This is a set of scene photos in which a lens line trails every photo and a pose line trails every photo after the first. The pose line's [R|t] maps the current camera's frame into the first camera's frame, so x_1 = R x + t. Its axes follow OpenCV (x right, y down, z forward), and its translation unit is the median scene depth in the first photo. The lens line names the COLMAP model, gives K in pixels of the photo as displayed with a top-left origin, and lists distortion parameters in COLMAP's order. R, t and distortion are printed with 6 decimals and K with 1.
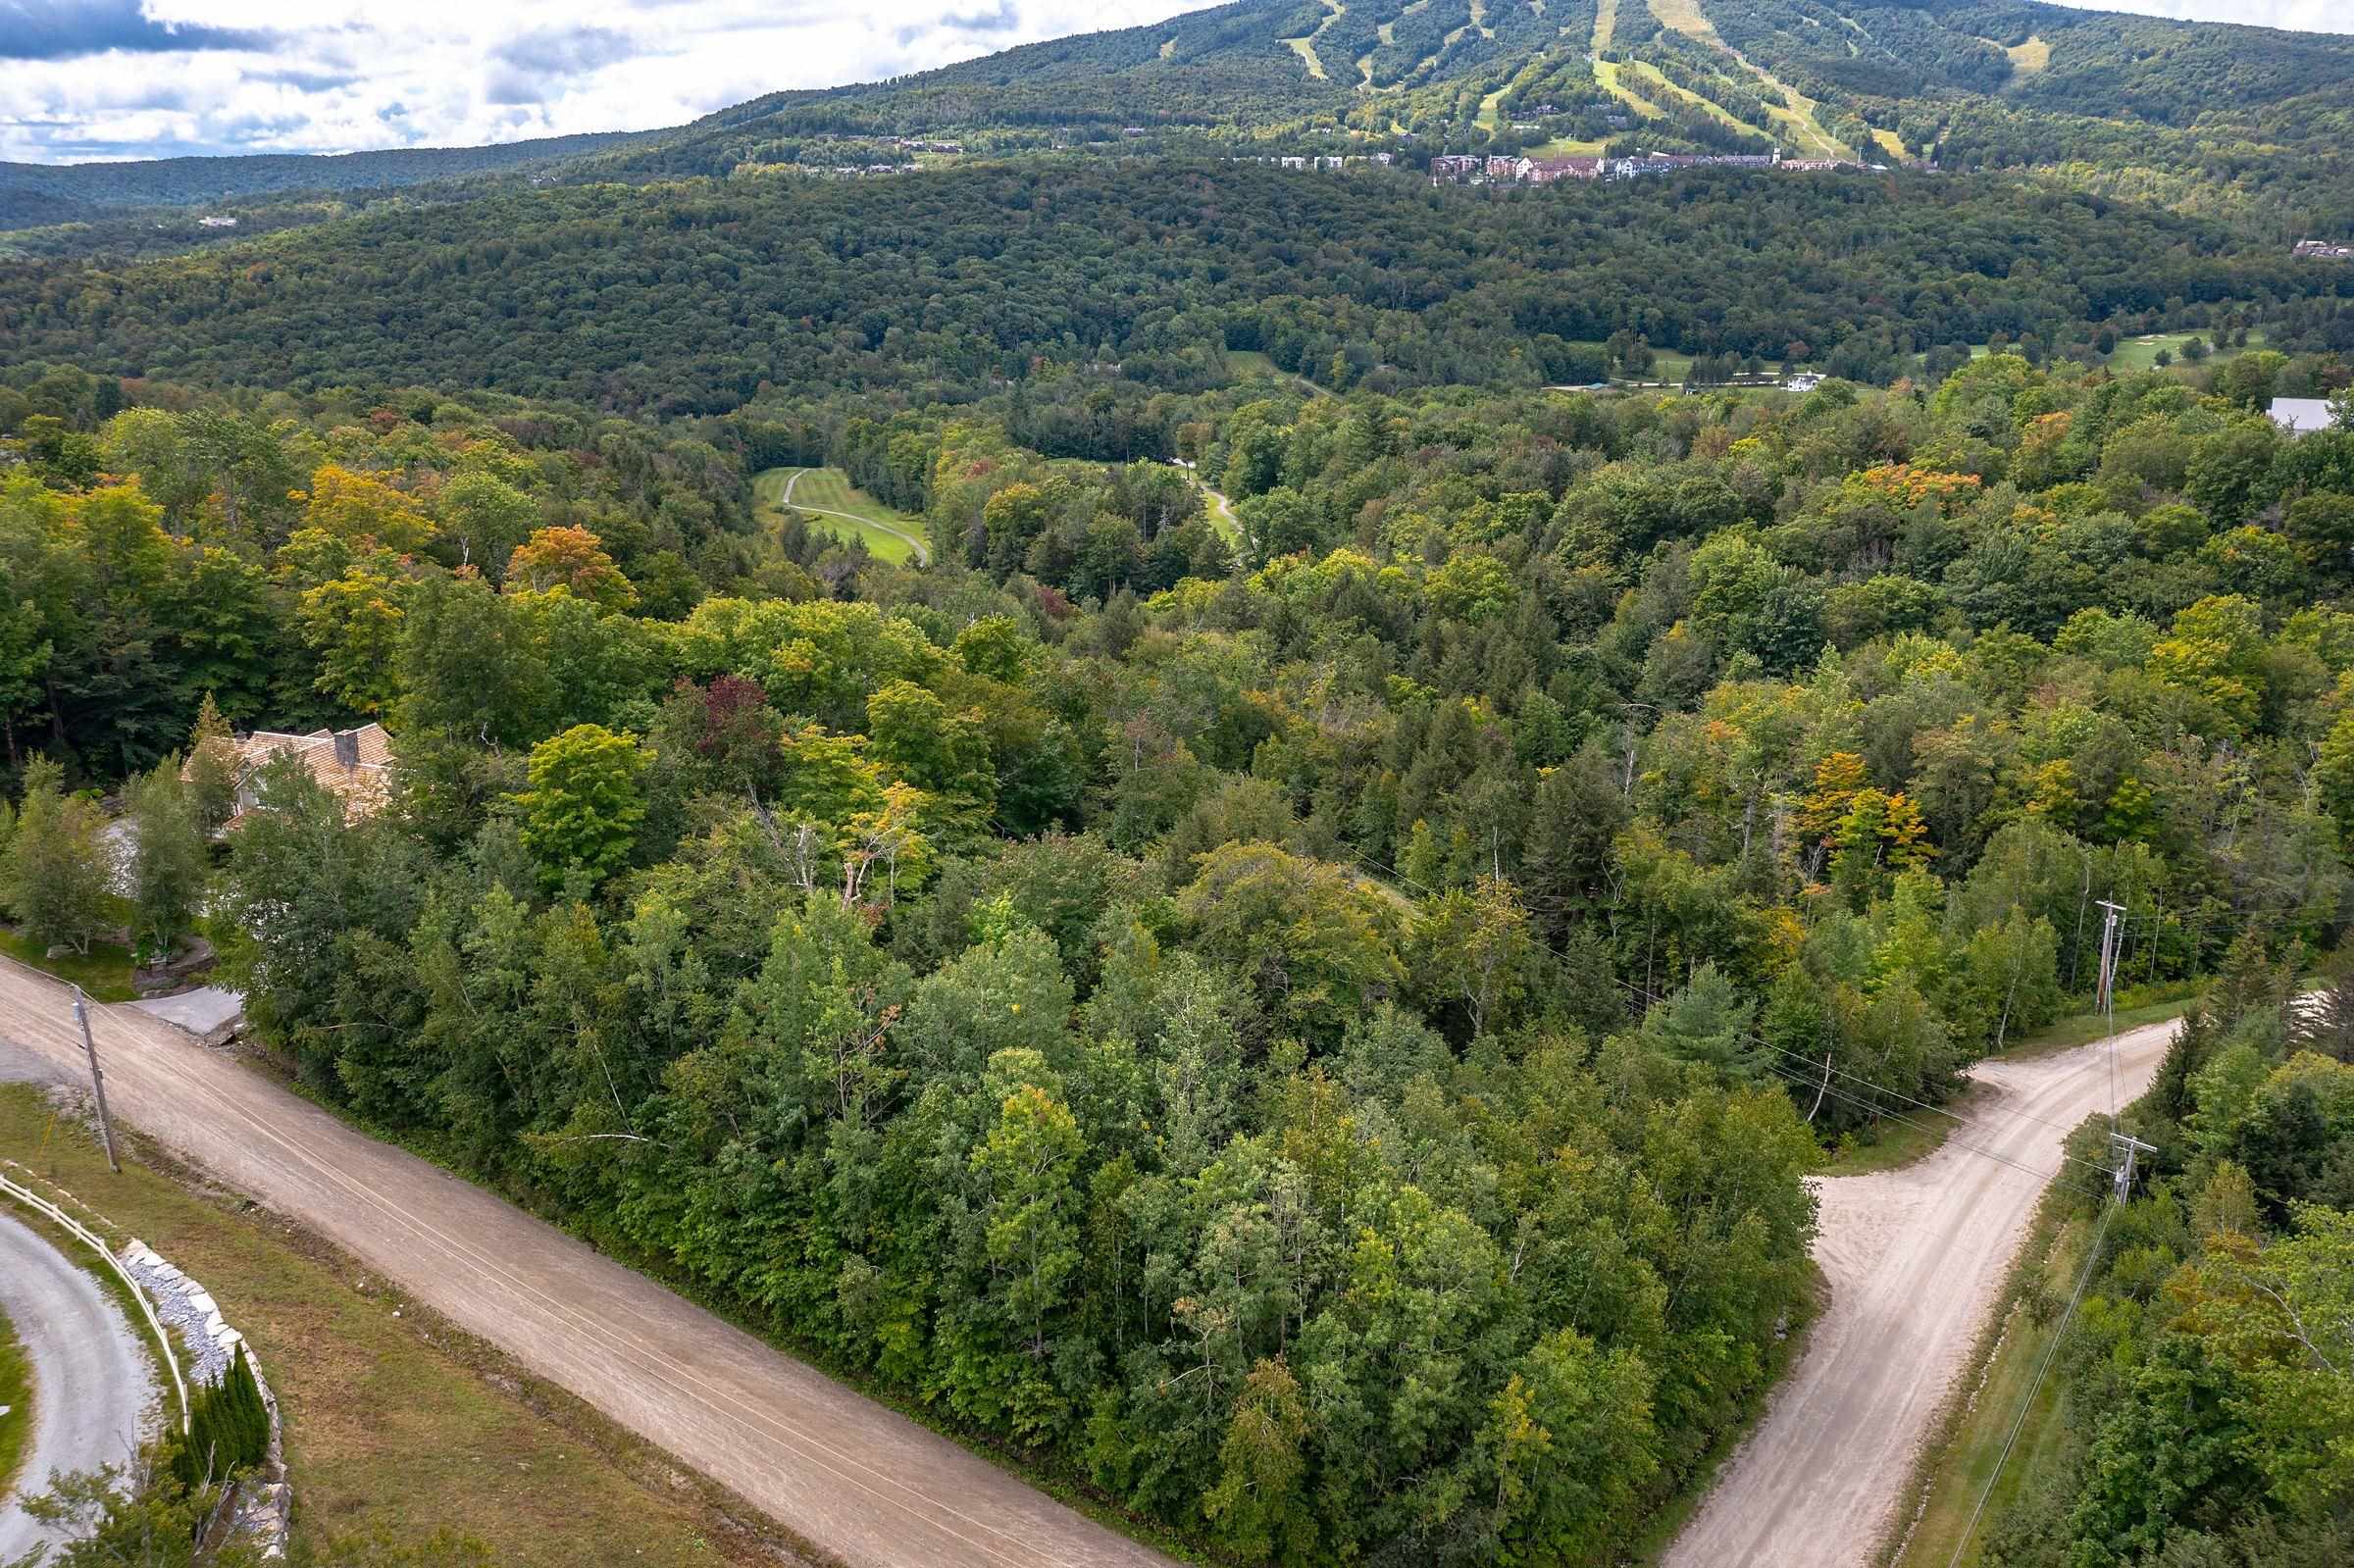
lens RADIAL K [[1917.8, 0, 1159.2], [0, 1917.8, 773.7], [0, 0, 1]] dist [-0.004915, 0.001158]
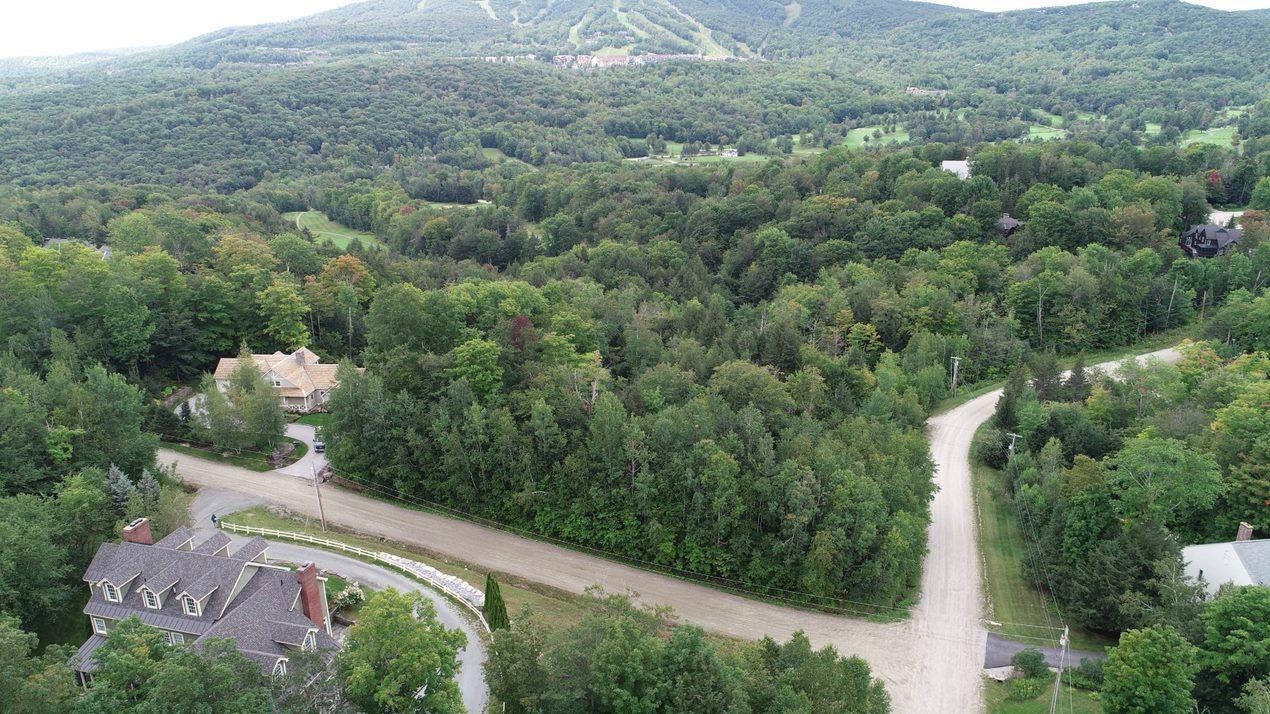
lens RADIAL K [[858.9, 0, 635.0], [0, 858.9, 357.0], [0, 0, 1]] dist [0.000907, -0.000922]
pose [[0.971111, -0.088298, 0.221689, -0.073512], [0.081808, 0.995912, 0.038307, -0.005966], [-0.224165, -0.019065, 0.974365, -0.035068]]
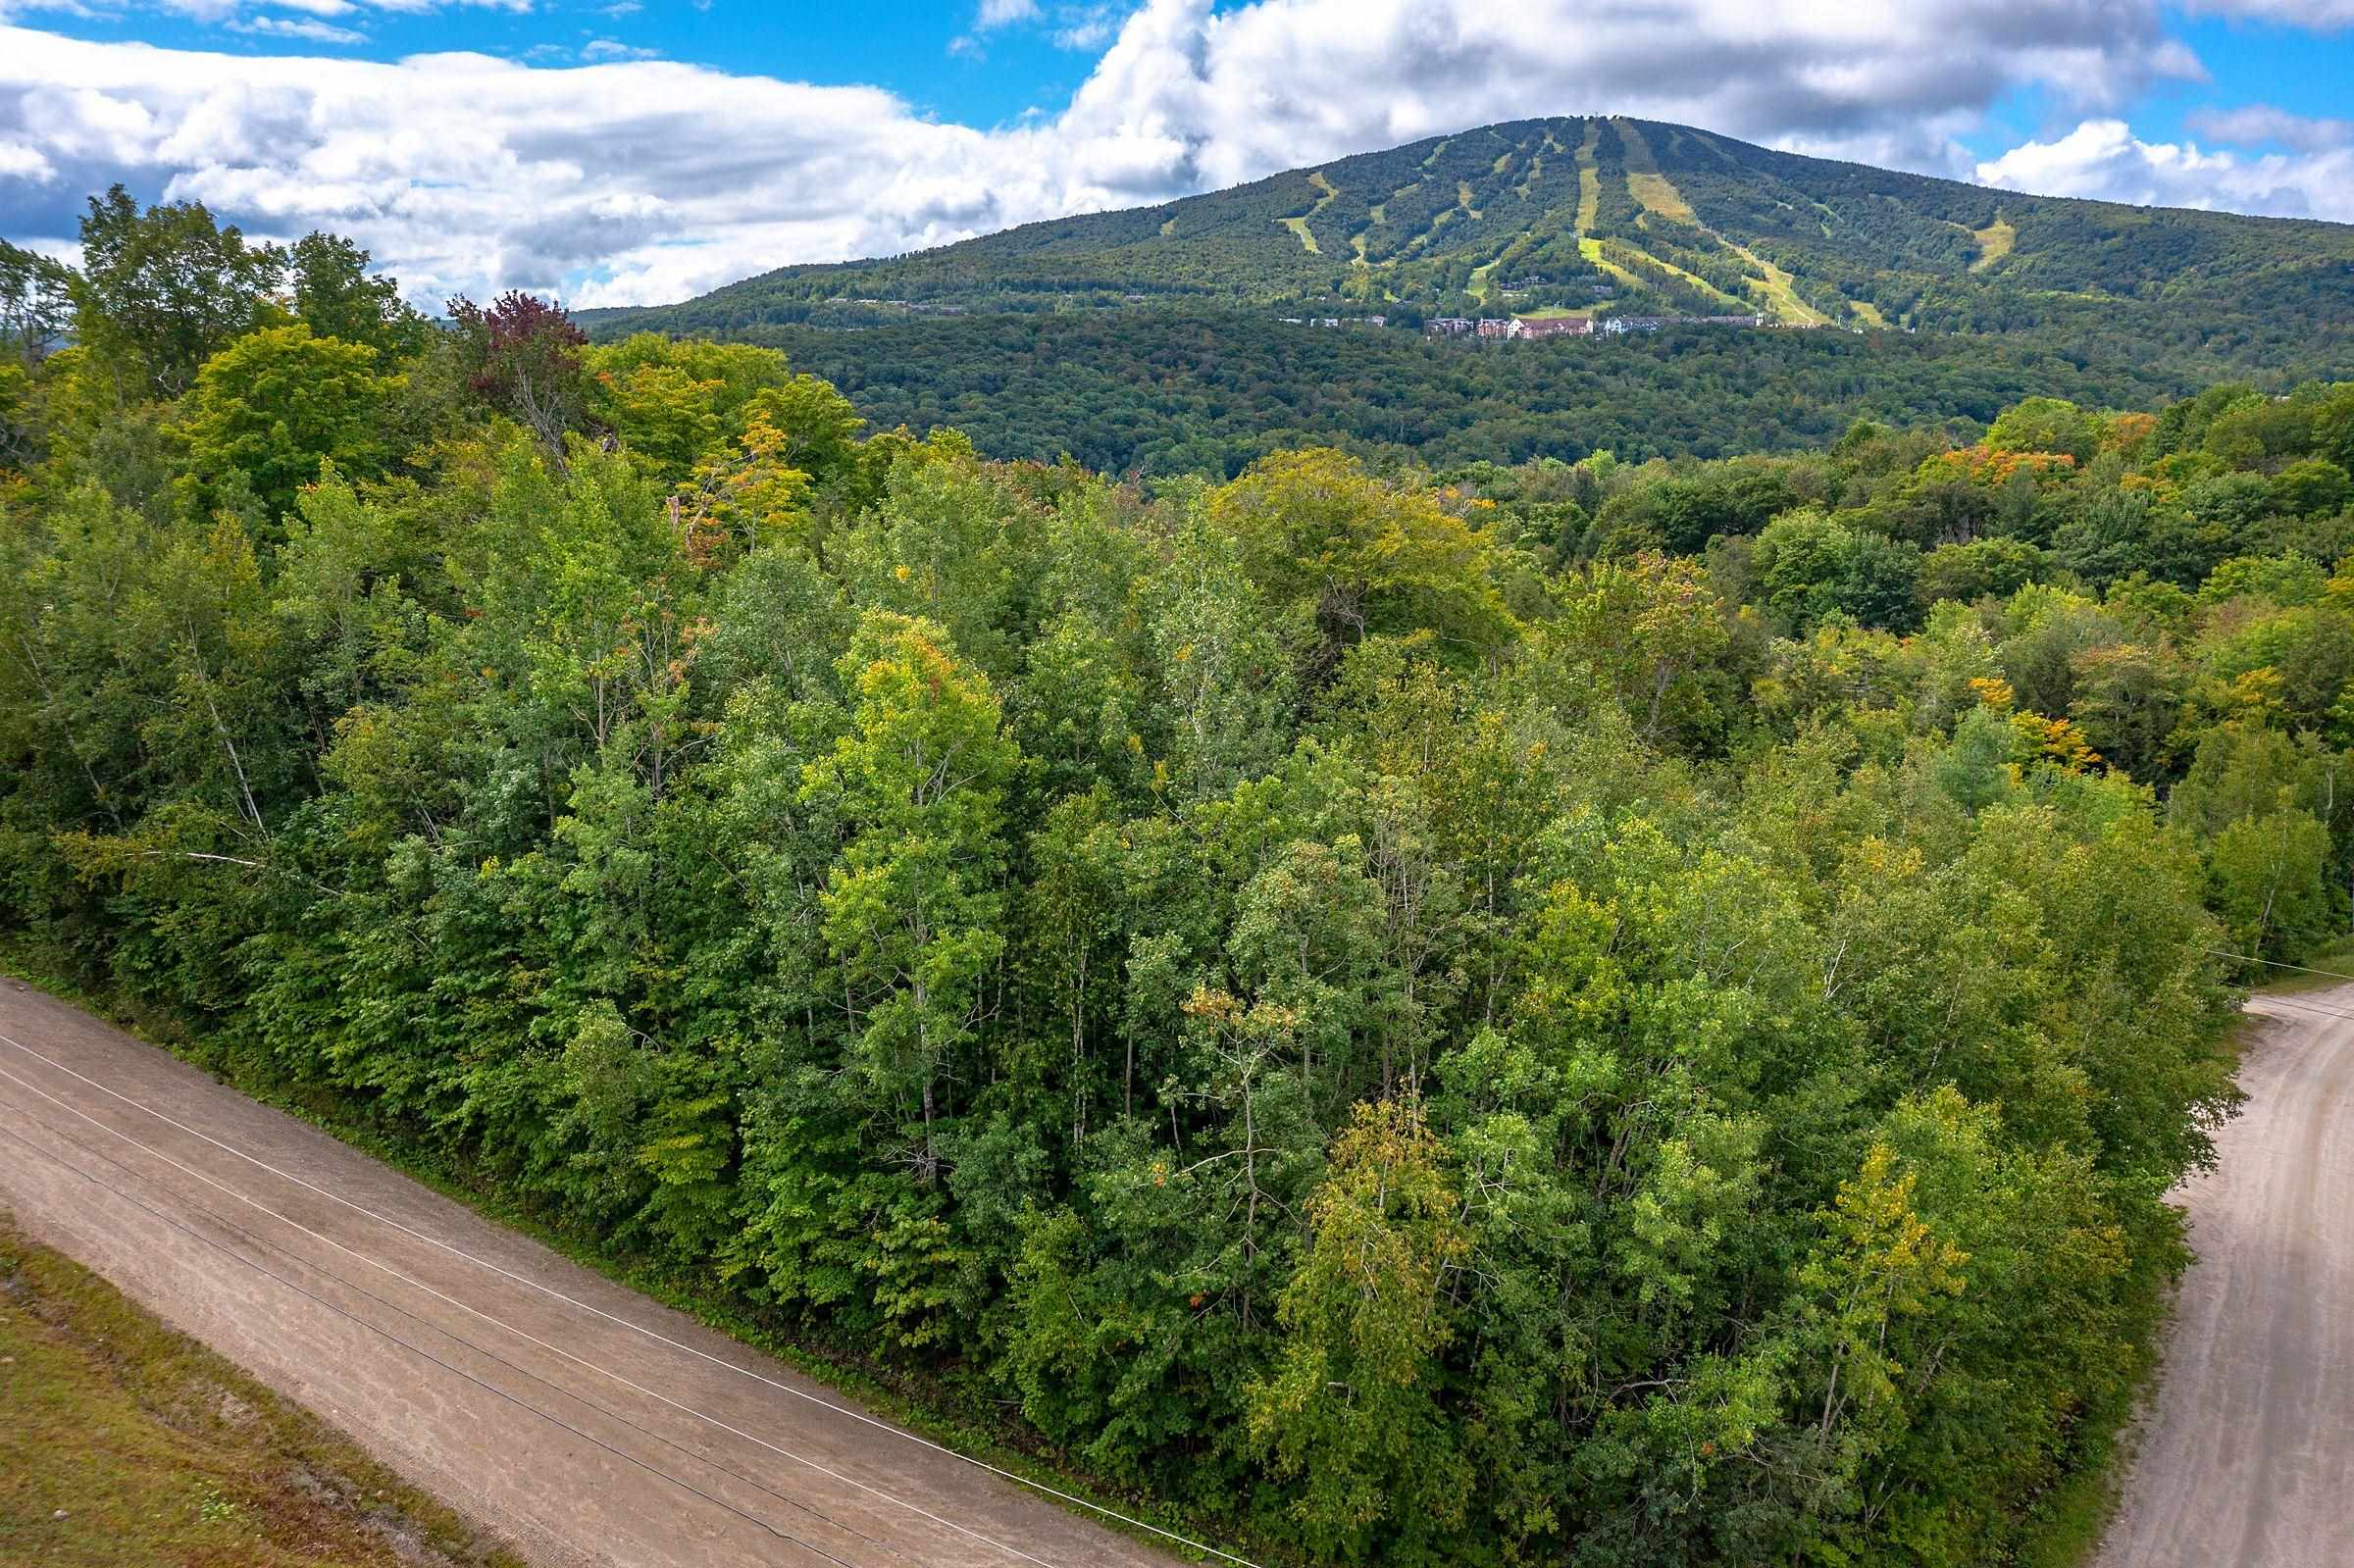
lens RADIAL K [[1880.2, 0, 1175.2], [0, 1880.2, 771.8], [0, 0, 1]] dist [-0.005849, 0.003327]
pose [[0.999943, 0.004877, 0.009482, 0.000123], [-0.004016, 0.996036, -0.088863, 0.038778], [-0.009878, 0.088820, 0.995999, 0.076119]]
